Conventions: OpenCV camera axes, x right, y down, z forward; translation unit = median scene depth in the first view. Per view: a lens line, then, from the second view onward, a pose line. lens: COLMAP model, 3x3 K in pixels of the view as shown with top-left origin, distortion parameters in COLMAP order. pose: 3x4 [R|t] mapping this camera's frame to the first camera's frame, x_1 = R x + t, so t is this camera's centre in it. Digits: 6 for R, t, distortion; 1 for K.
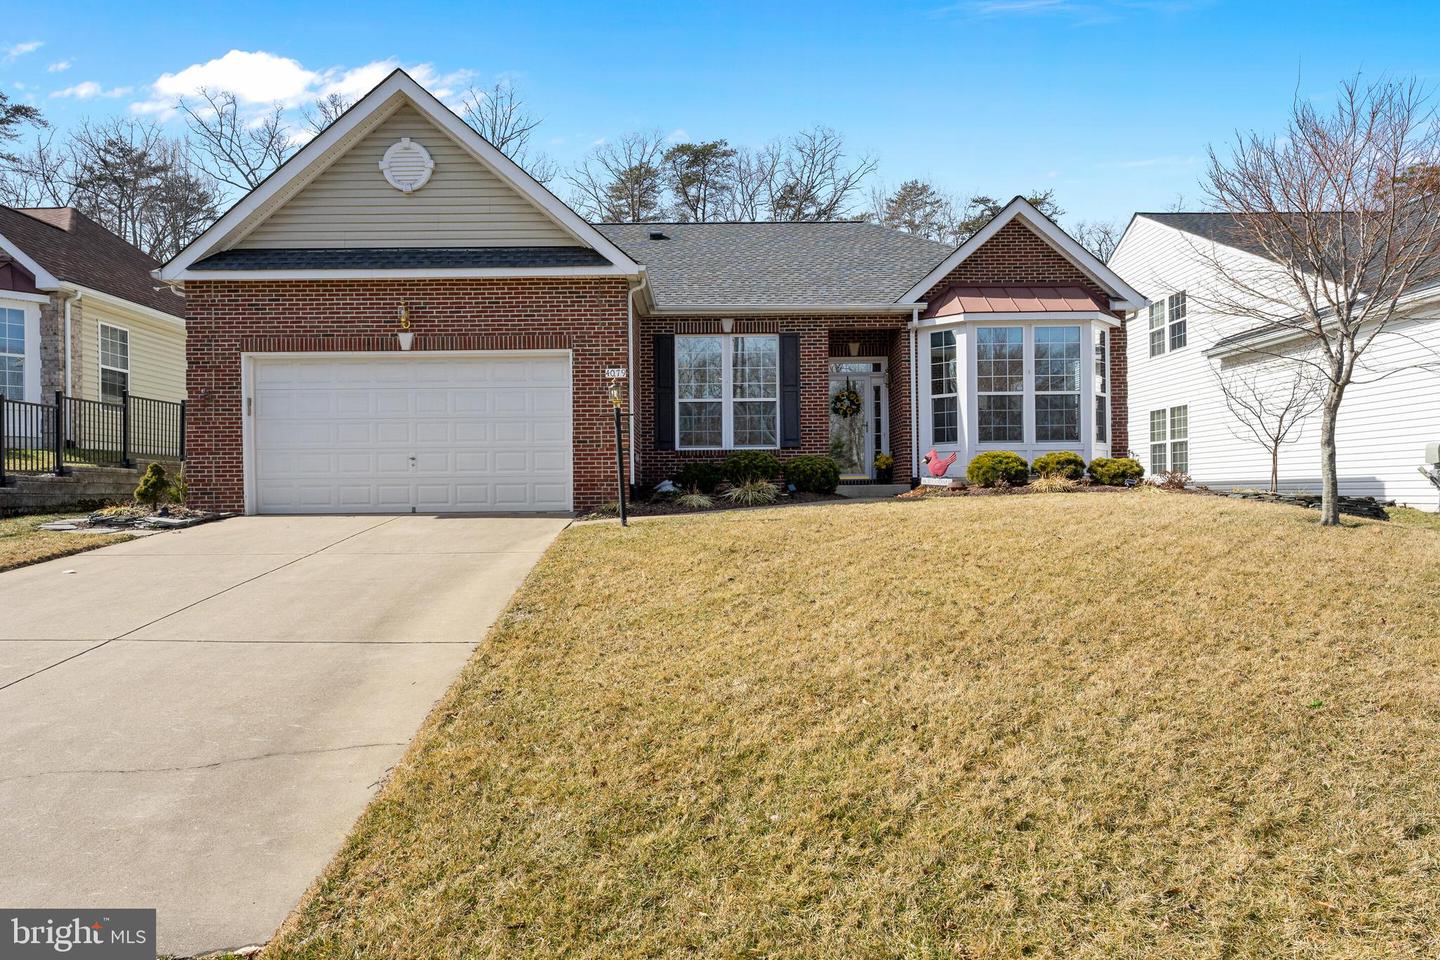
lens RADIAL K [[822.5, 0, 722.4], [0, 822.5, 491.6], [0, 0, 1]] dist [0.001713, 0.000007]
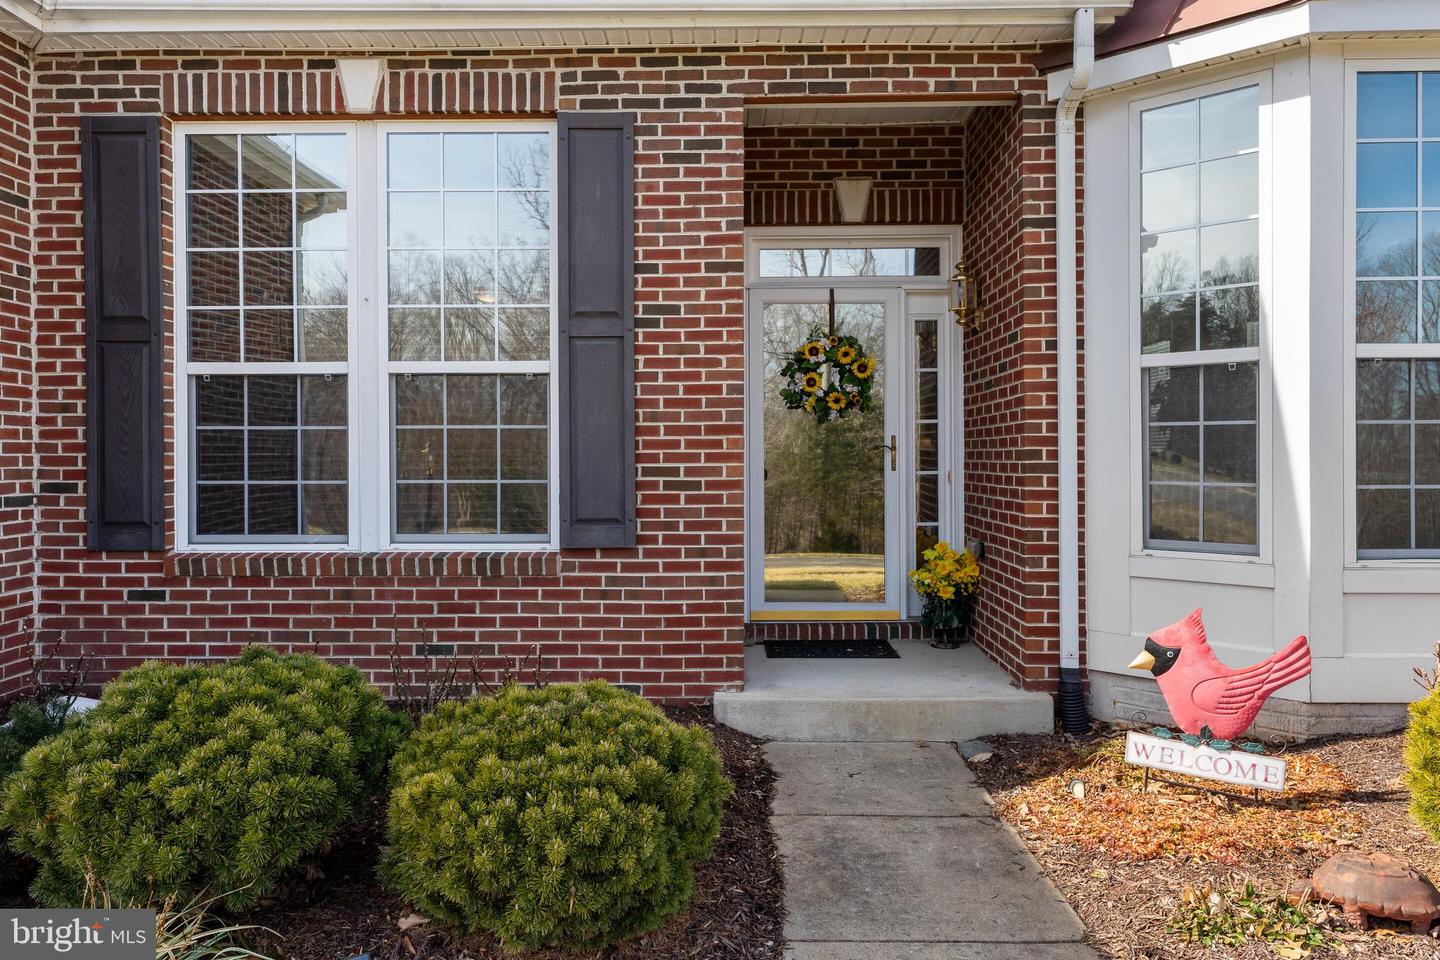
lens RADIAL K [[1007.4, 0, 716.1], [0, 1007.4, 468.9], [0, 0, 1]] dist [-0.005144, -0.000651]
pose [[0.999814, 0.008665, -0.017216, 0.125872], [-0.008492, 0.999913, 0.010072, -0.082568], [0.017302, -0.009924, 0.999801, 0.674251]]
